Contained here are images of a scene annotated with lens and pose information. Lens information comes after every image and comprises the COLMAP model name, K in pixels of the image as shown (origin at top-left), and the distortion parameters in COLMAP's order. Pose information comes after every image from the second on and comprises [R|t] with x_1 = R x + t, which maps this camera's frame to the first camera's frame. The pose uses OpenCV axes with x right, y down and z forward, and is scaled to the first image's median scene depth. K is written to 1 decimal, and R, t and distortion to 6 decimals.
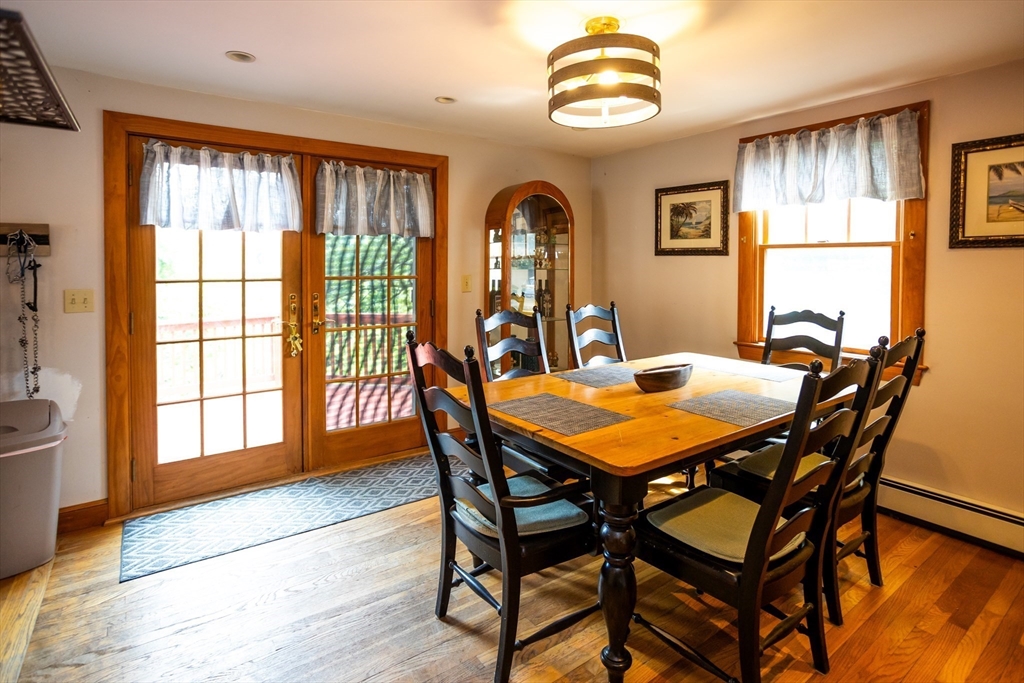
lens RADIAL K [[525.4, 0, 509.8], [0, 525.4, 279.0], [0, 0, 1]] dist [-0.041740, 0.035885]
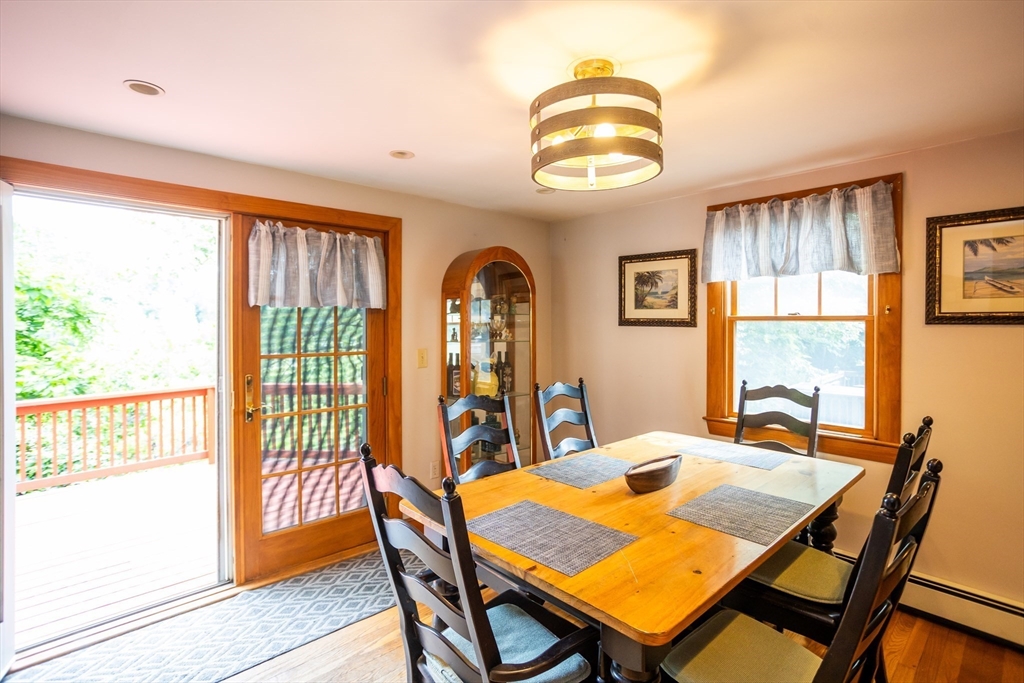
lens RADIAL K [[512.2, 0, 512.0], [0, 512.2, 341.5], [0, 0, 1]] dist [-0.037105, 0.026956]
pose [[0.994181, -0.004755, 0.107618, -0.028491], [0.004098, 0.999972, 0.006330, -0.030977], [-0.107645, -0.005852, 0.994172, 0.117089]]
